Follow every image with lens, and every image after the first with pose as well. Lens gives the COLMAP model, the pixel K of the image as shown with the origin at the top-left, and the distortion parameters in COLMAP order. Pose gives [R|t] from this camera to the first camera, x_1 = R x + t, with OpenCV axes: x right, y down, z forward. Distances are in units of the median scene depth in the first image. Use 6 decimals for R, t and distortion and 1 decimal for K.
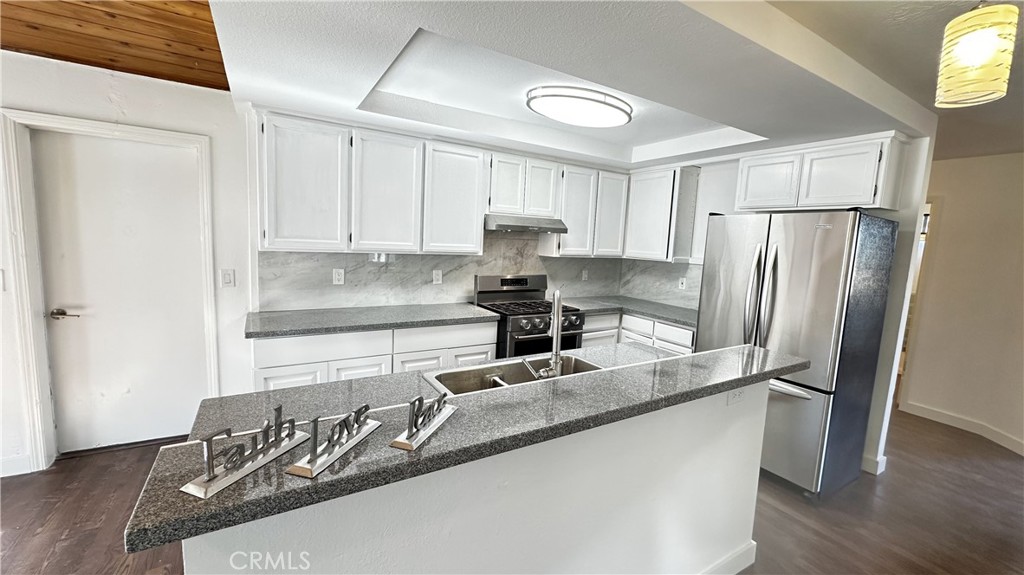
lens RADIAL K [[408.6, 0, 514.6], [0, 408.6, 286.2], [0, 0, 1]] dist [-0.001106, 0.000462]
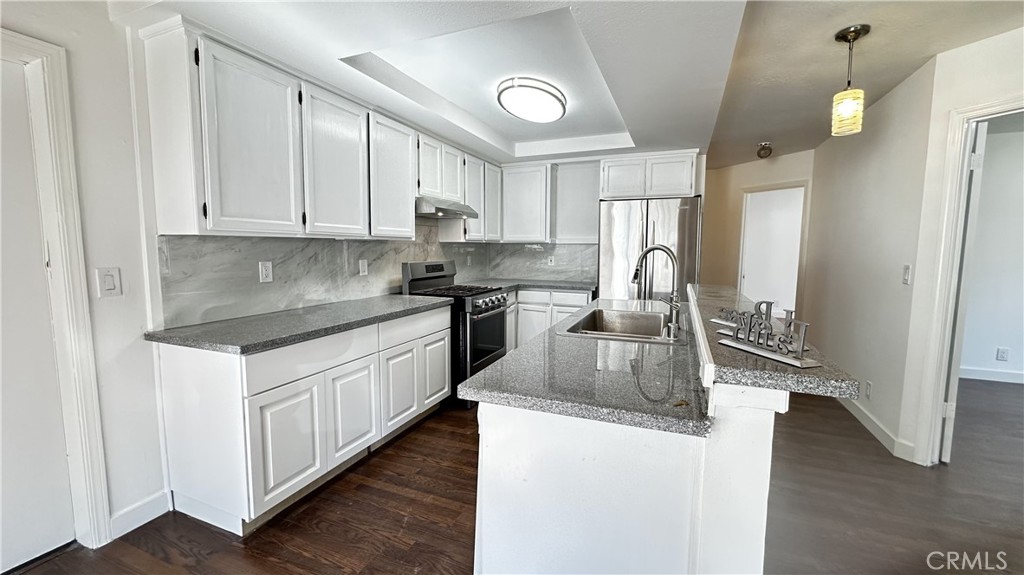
lens RADIAL K [[408.6, 0, 515.8], [0, 408.6, 285.9], [0, 0, 1]] dist [-0.001106, 0.000462]
pose [[0.800820, -0.099295, 0.590616, -0.452734], [0.101891, 0.994372, 0.029019, 0.024921], [-0.590174, 0.036940, 0.806431, 0.097737]]
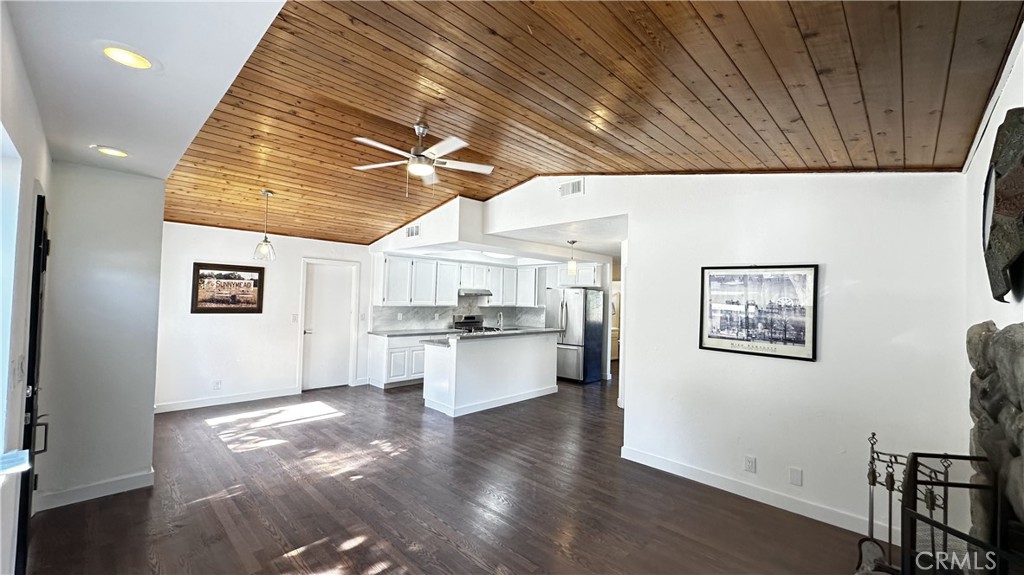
lens RADIAL K [[408.6, 0, 515.7], [0, 408.6, 289.2], [0, 0, 1]] dist [-0.001106, 0.000462]
pose [[0.965643, -0.014223, 0.259481, -0.351428], [0.046991, 0.991598, -0.120522, 0.118553], [-0.255587, 0.128574, 0.958198, -1.280104]]
